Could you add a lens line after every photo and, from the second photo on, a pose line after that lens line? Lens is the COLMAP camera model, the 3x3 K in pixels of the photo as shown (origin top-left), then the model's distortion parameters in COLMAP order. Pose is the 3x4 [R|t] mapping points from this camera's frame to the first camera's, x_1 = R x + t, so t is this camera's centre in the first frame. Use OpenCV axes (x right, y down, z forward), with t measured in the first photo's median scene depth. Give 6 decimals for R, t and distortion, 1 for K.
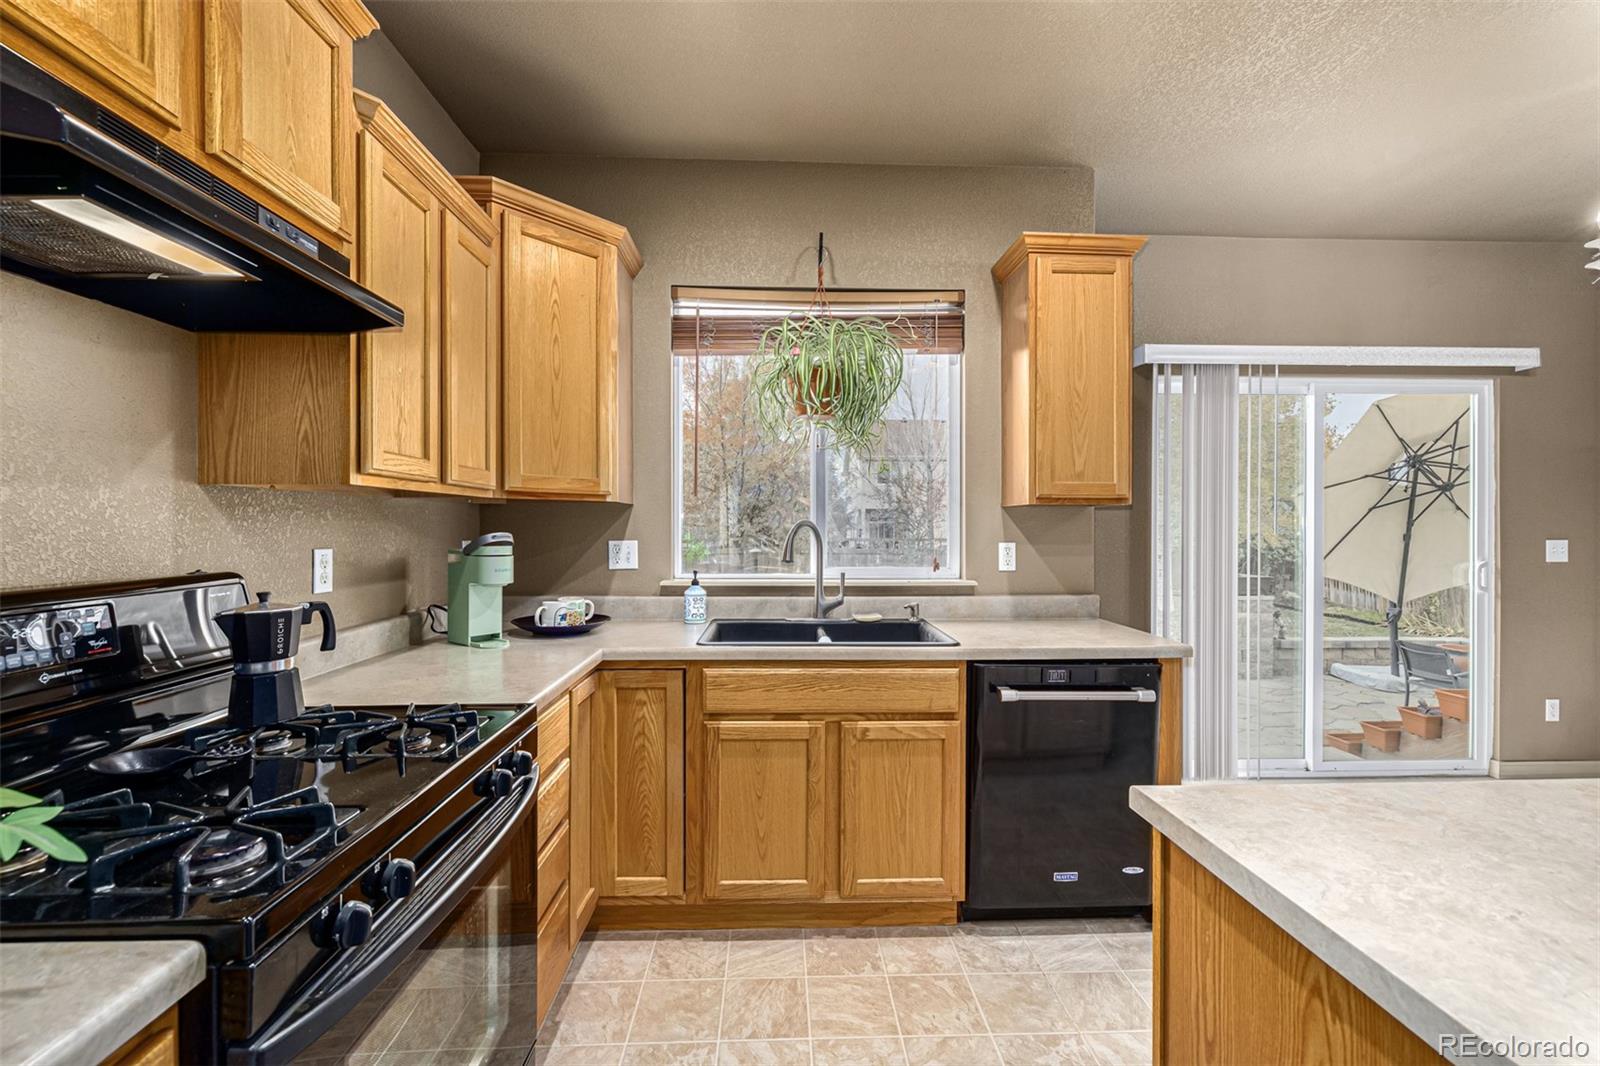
lens RADIAL K [[670.5, 0, 809.0], [0, 670.5, 526.9], [0, 0, 1]] dist [0.003613, 0.000289]
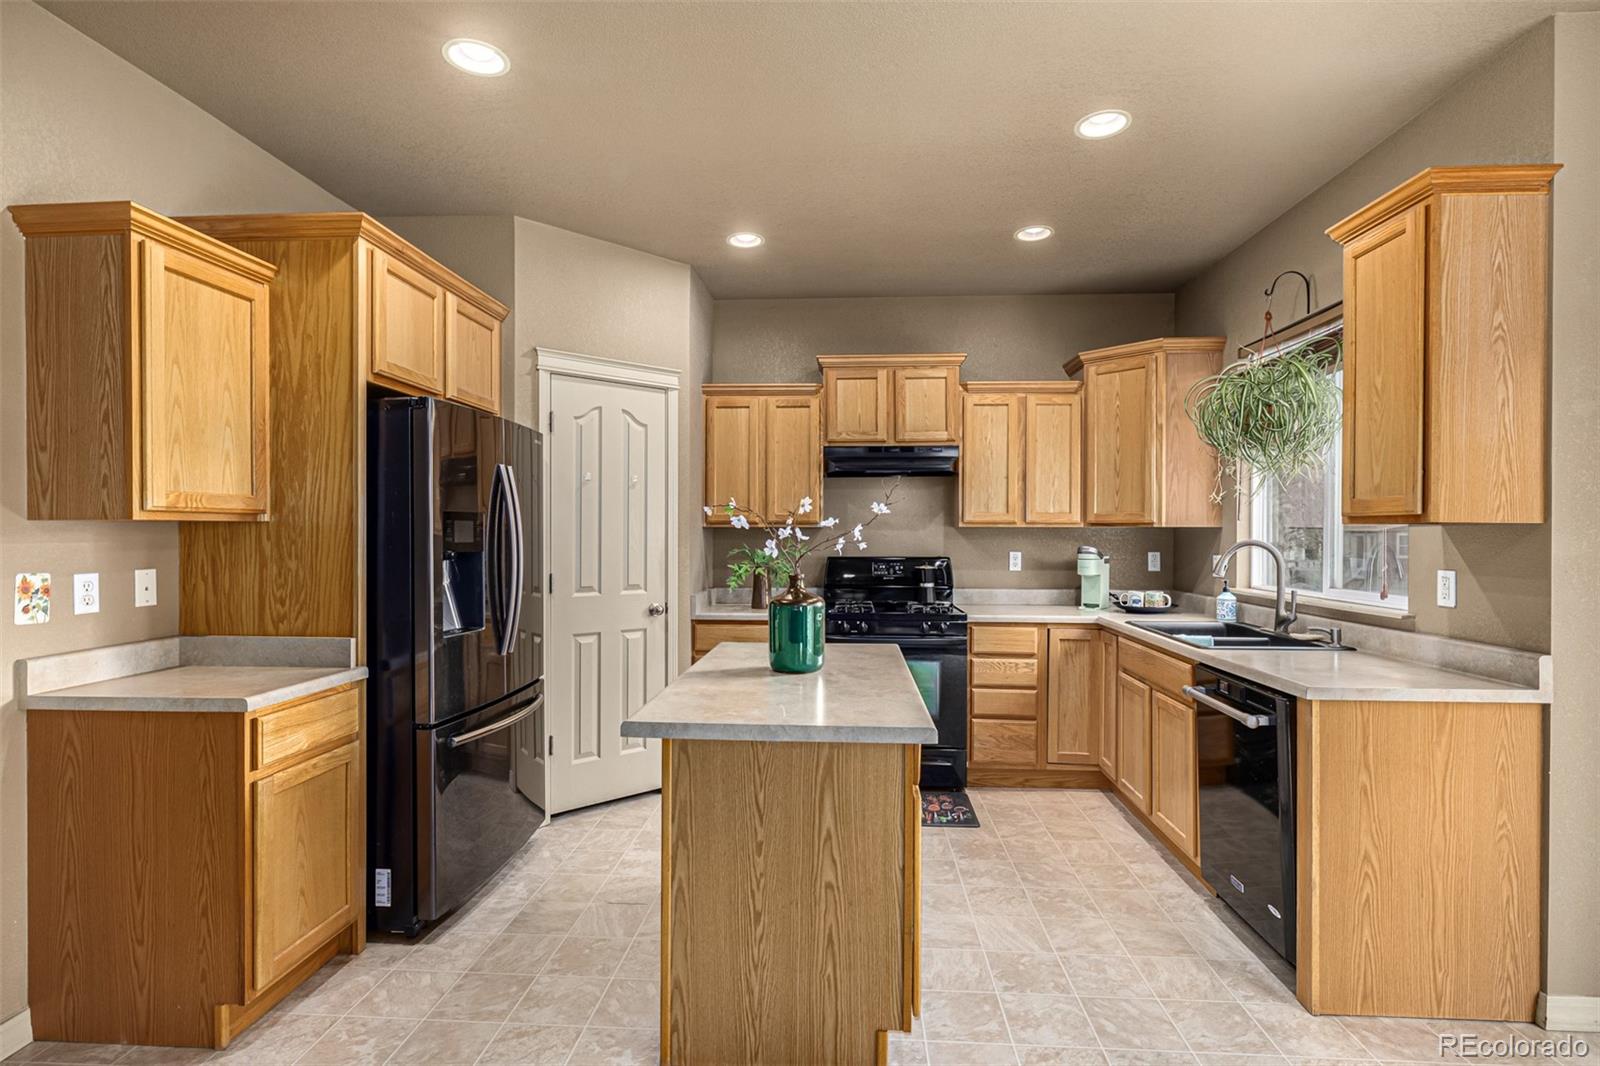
lens RADIAL K [[751.4, 0, 816.1], [0, 751.4, 536.1], [0, 0, 1]] dist [-0.002242, 0.000818]
pose [[-0.082430, 0.000823, -0.996597, 1.279134], [-0.007126, 0.999974, 0.001415, -0.013623], [0.996571, 0.007219, -0.082422, 0.352074]]
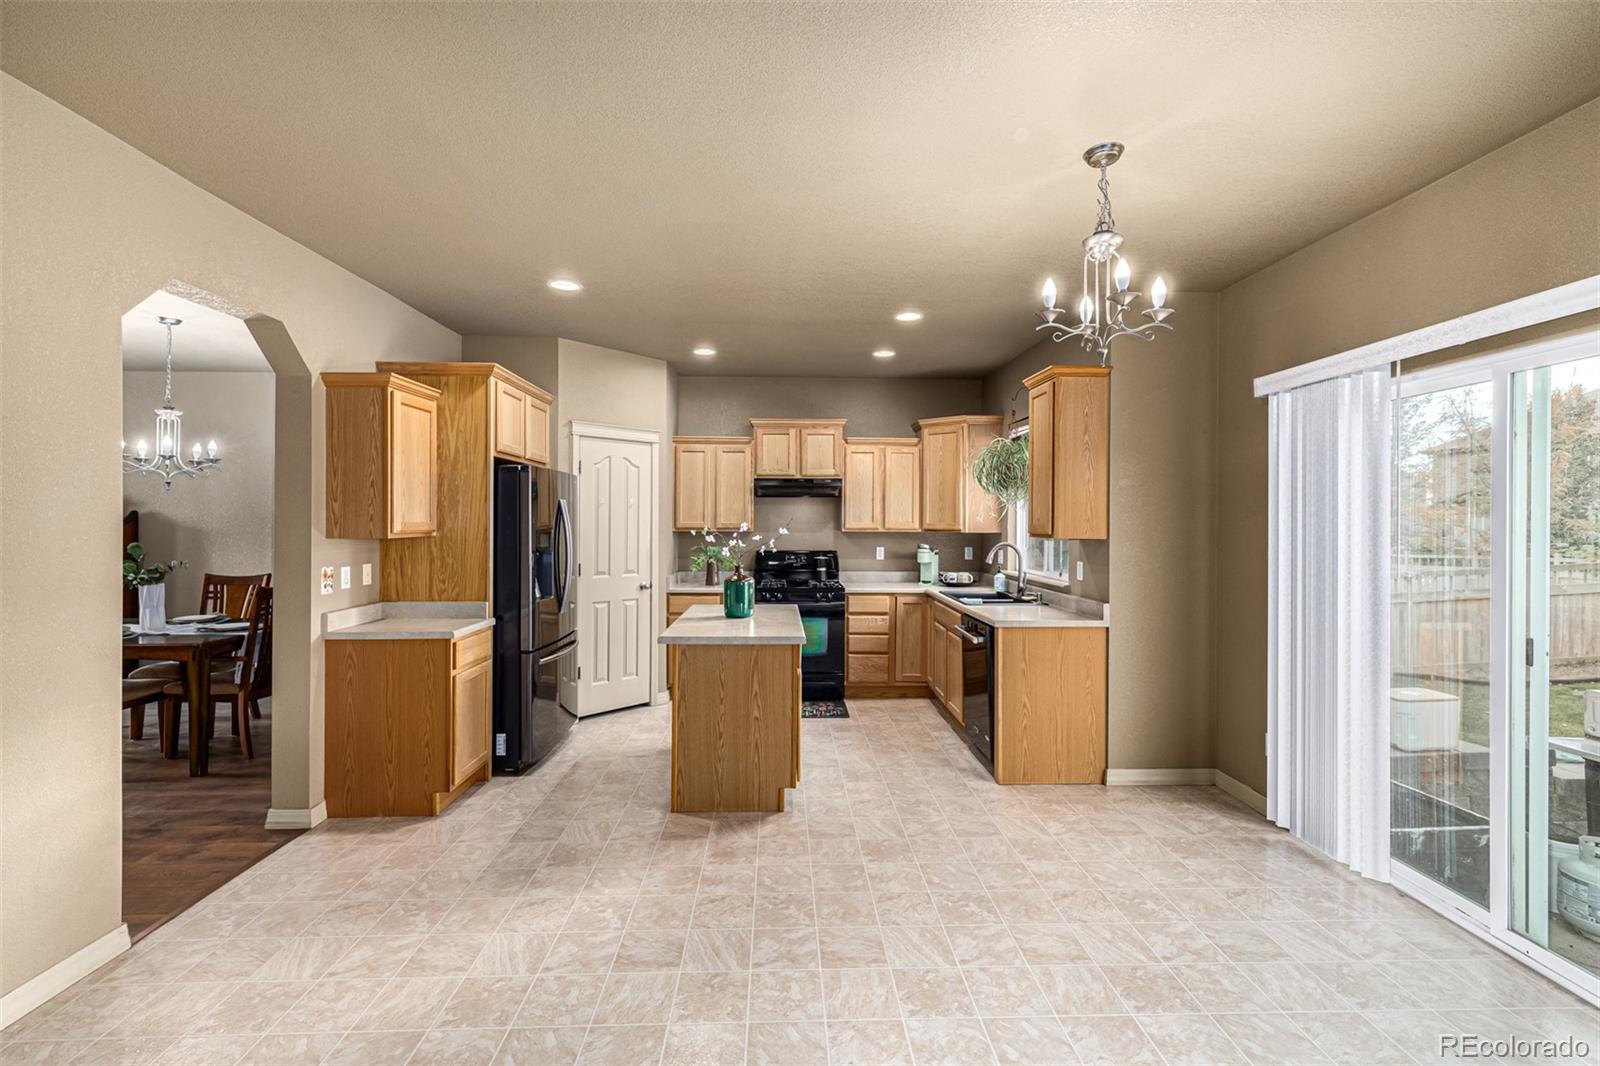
lens RADIAL K [[670.5, 0, 810.4], [0, 670.5, 522.5], [0, 0, 1]] dist [0.003613, 0.000289]
pose [[0.011918, -0.001545, -0.999928, 1.862285], [-0.008873, 0.999959, -0.001651, -0.058703], [0.999890, 0.008892, 0.011904, 0.393708]]
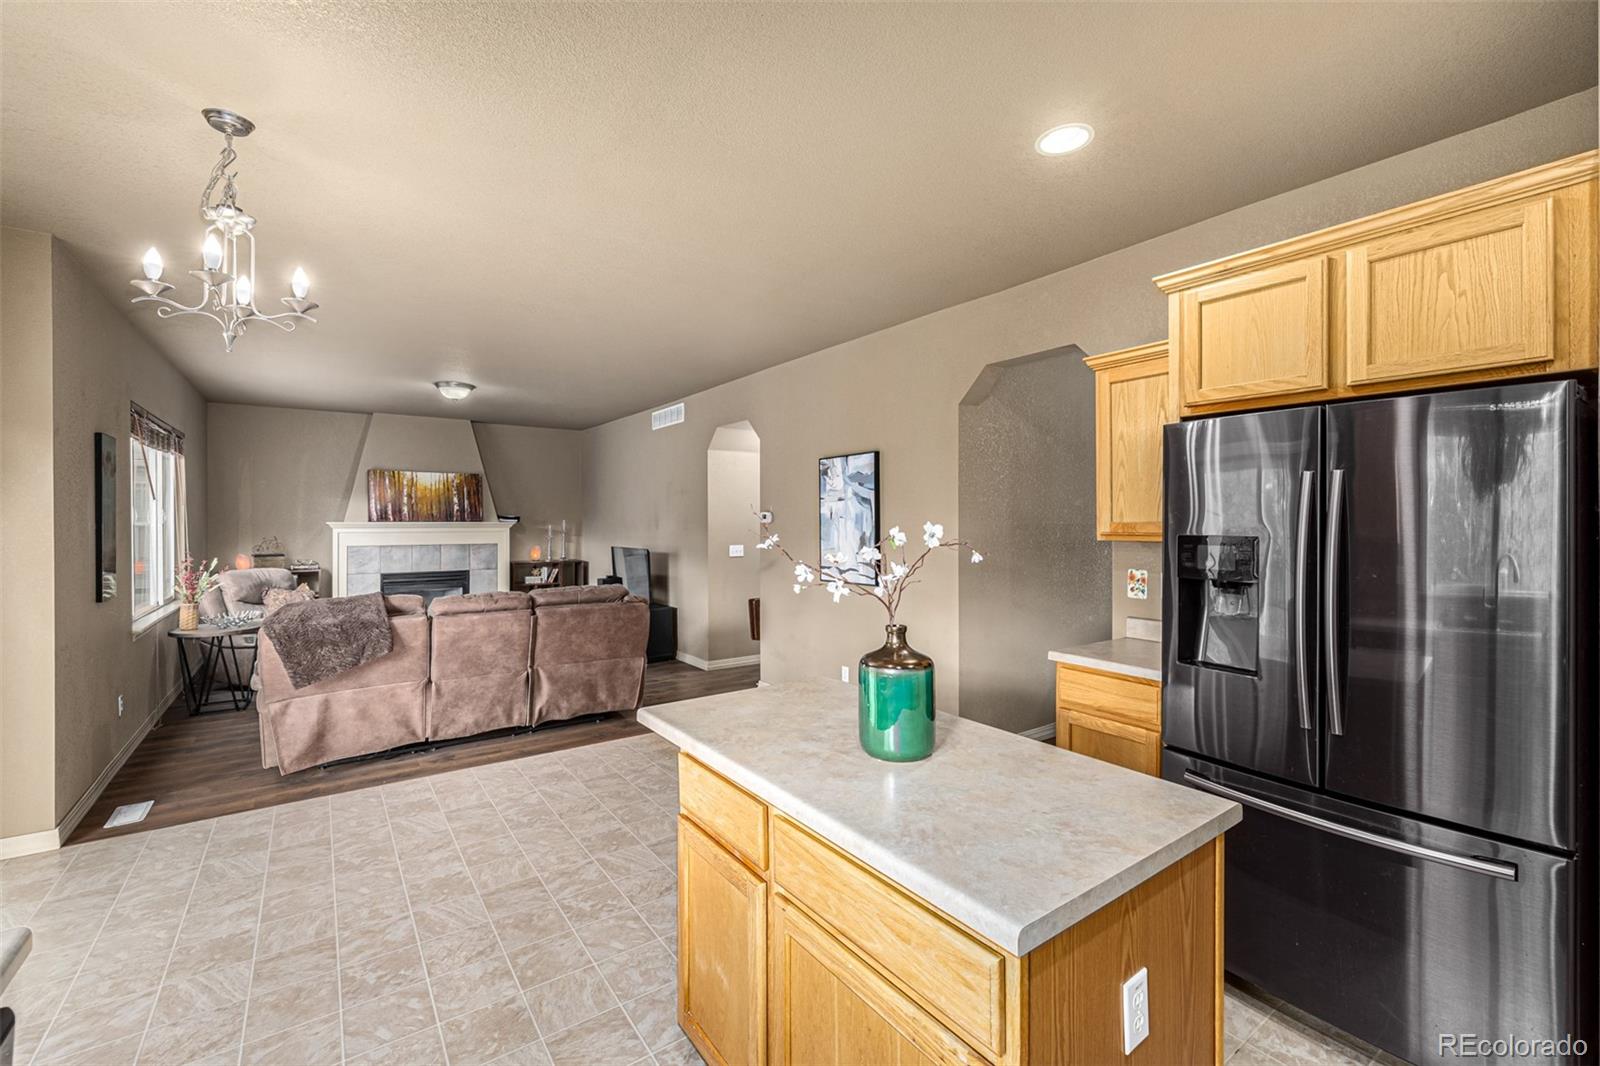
lens RADIAL K [[670.5, 0, 794.6], [0, 670.5, 520.9], [0, 0, 1]] dist [0.003613, 0.000289]
pose [[-0.553512, 0.001472, 0.832840, -0.066226], [0.003917, 0.999992, 0.000836, -0.059428], [-0.832832, 0.003725, -0.553513, 0.667714]]
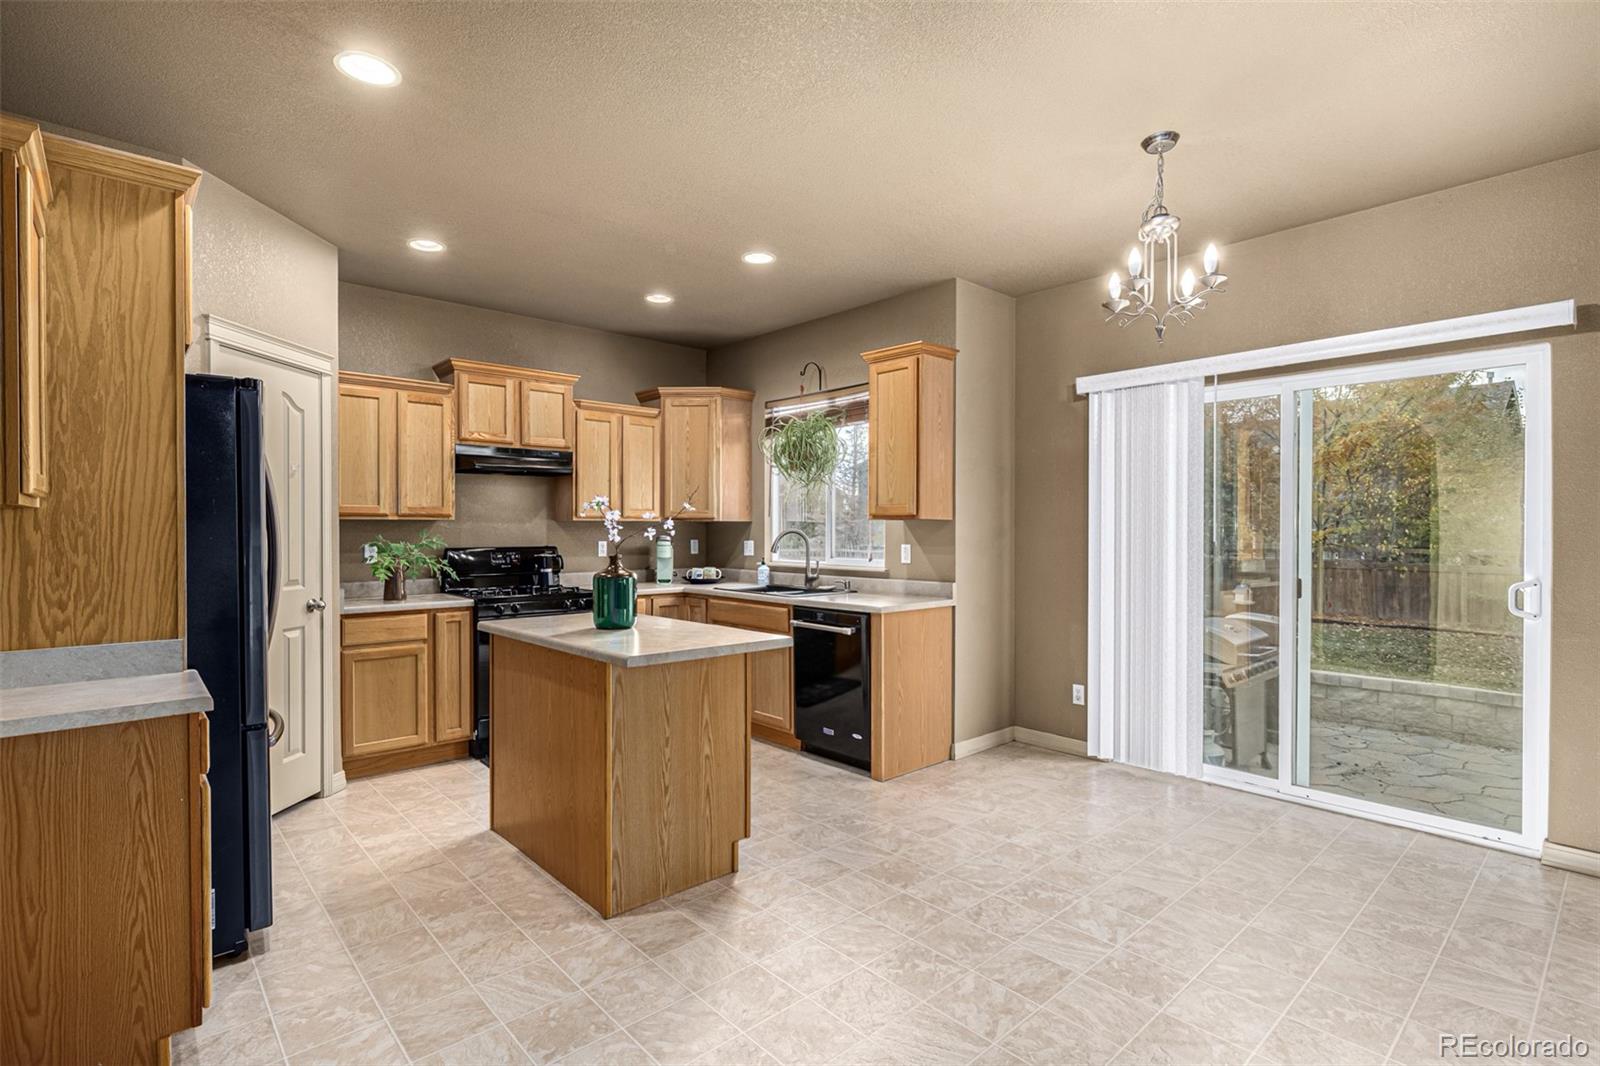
lens RADIAL K [[751.4, 0, 775.2], [0, 751.4, 536.7], [0, 0, 1]] dist [-0.002242, 0.000818]
pose [[0.632738, 0.005031, -0.774349, 1.459727], [-0.001601, 0.999985, 0.005189, -0.001928], [0.774364, -0.002043, 0.632737, -0.291268]]
